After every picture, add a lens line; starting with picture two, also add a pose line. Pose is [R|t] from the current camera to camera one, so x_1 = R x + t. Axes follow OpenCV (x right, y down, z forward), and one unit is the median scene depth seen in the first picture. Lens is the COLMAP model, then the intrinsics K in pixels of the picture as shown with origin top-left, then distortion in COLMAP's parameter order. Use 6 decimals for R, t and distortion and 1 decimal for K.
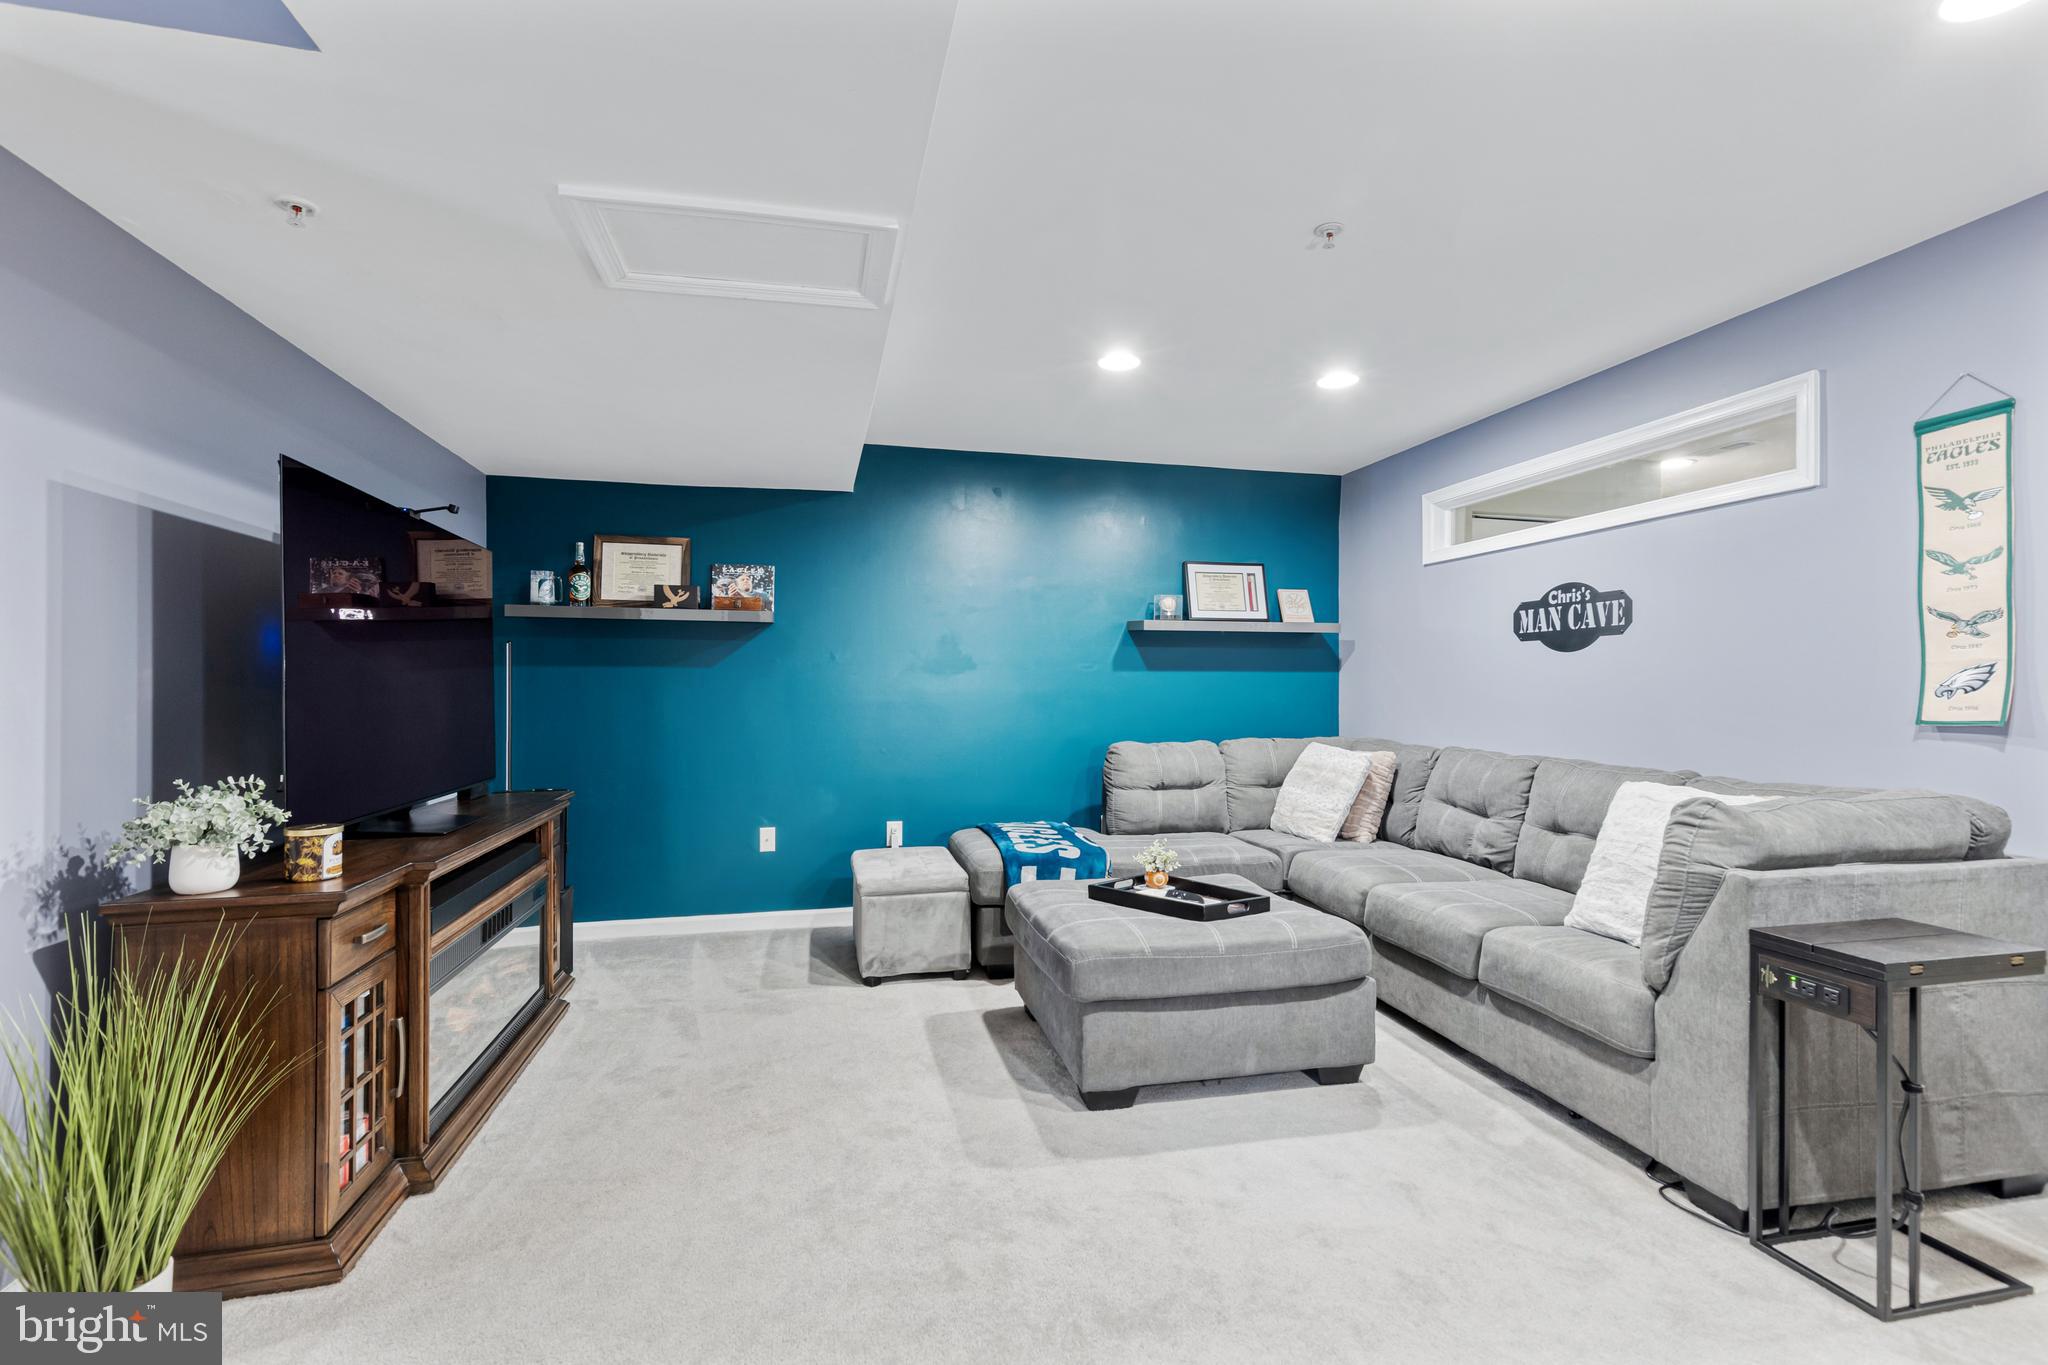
lens RADIAL K [[932.6, 0, 1033.9], [0, 932.6, 692.8], [0, 0, 1]] dist [0.009517, -0.000800]
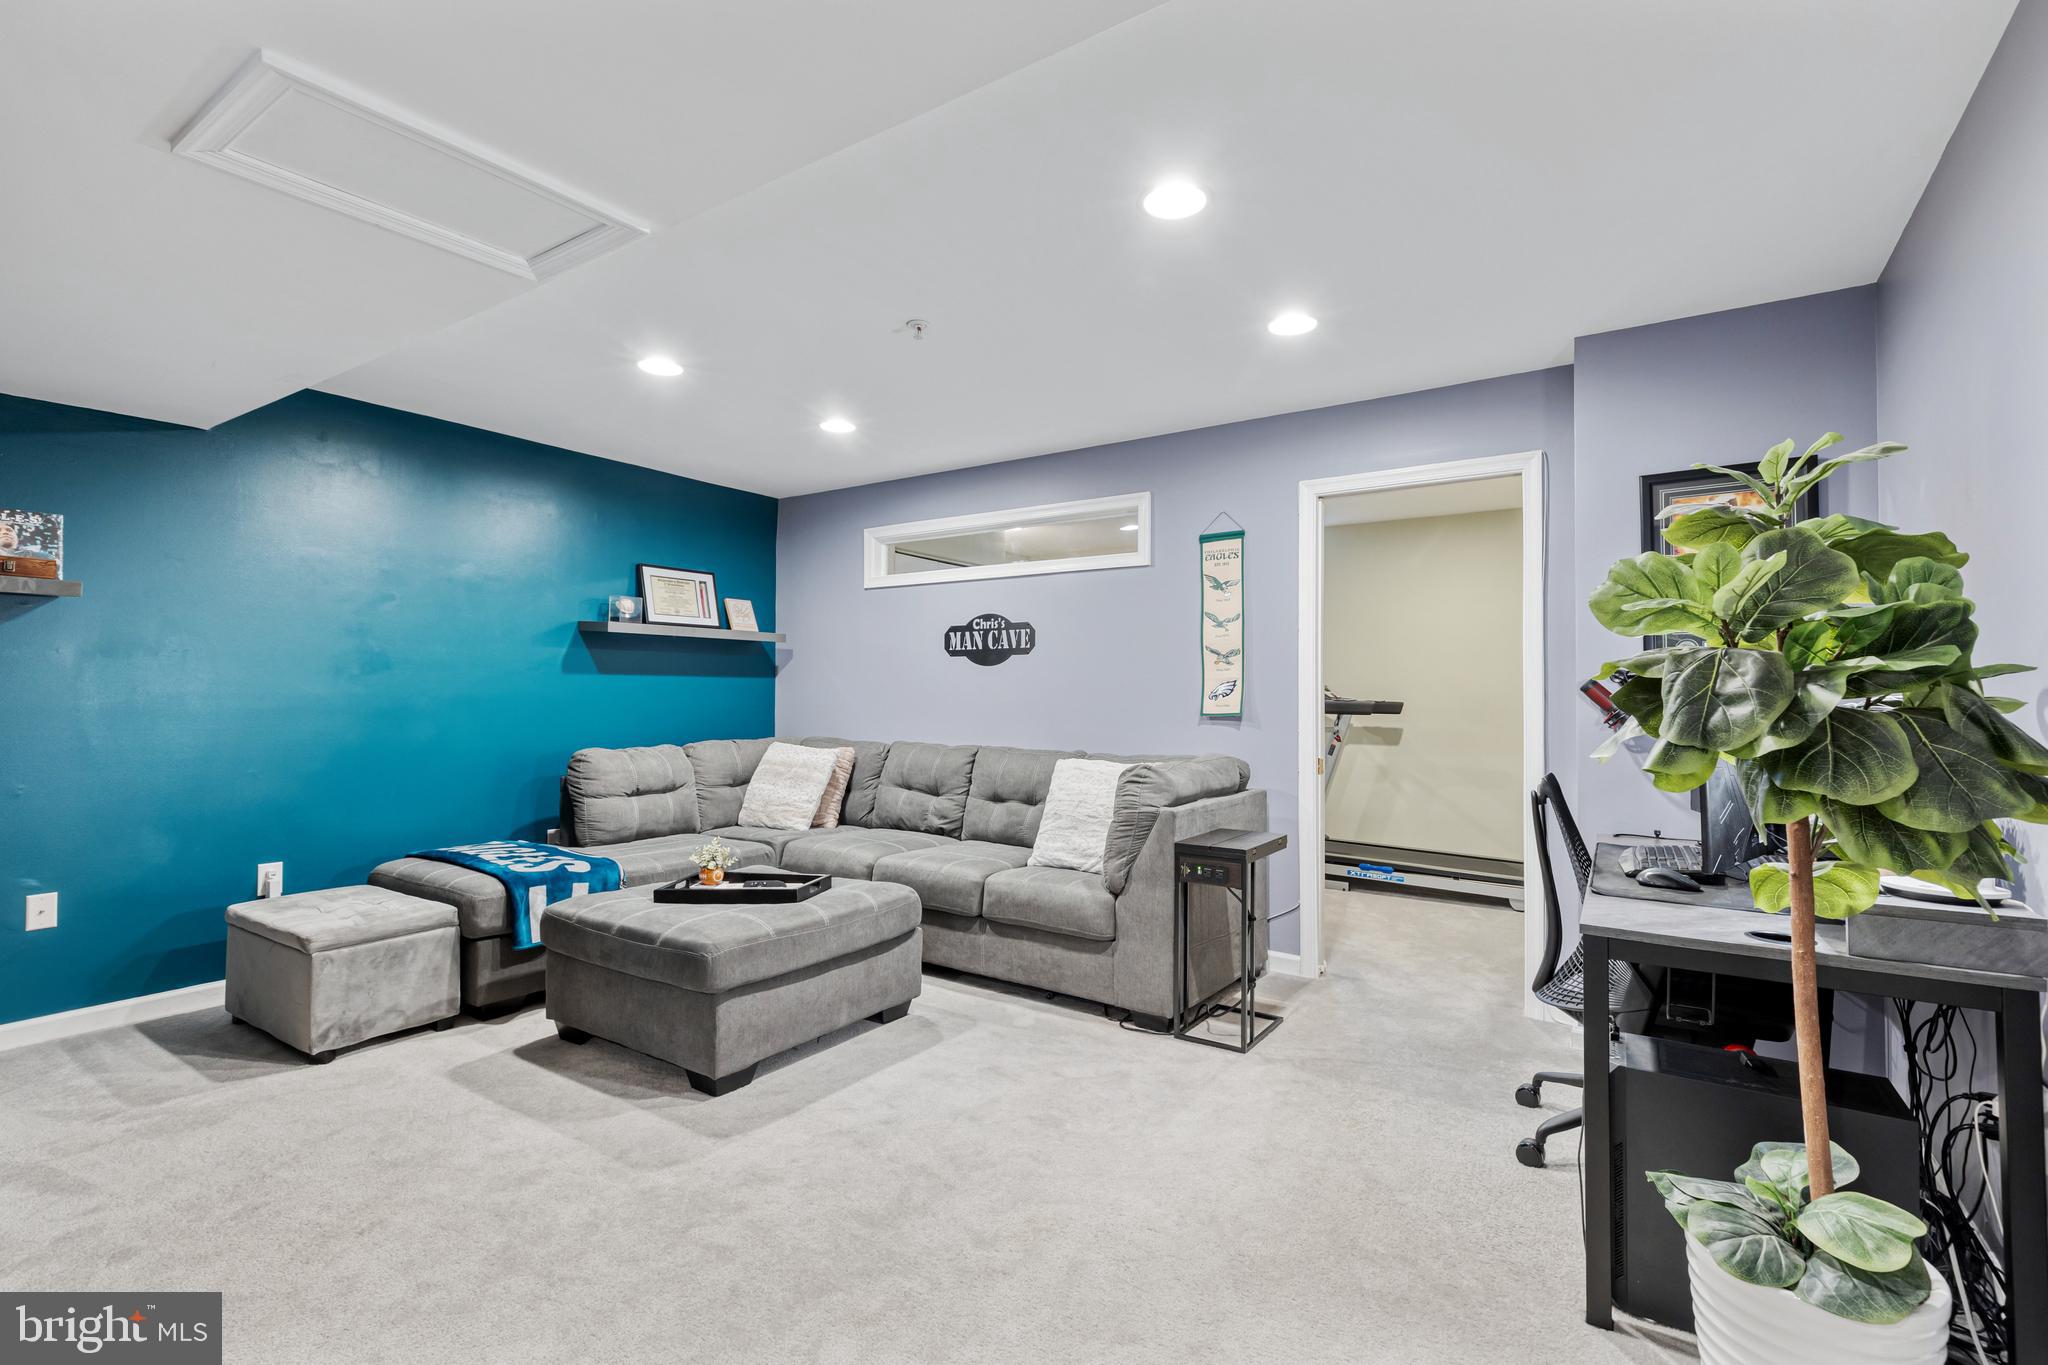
lens RADIAL K [[932.6, 0, 1033.9], [0, 932.6, 692.8], [0, 0, 1]] dist [0.009517, -0.000800]
pose [[0.730159, 0.002438, 0.683273, -0.349903], [0.000312, 0.999992, -0.003902, -0.000712], [-0.683278, 0.003062, 0.730152, -0.007571]]
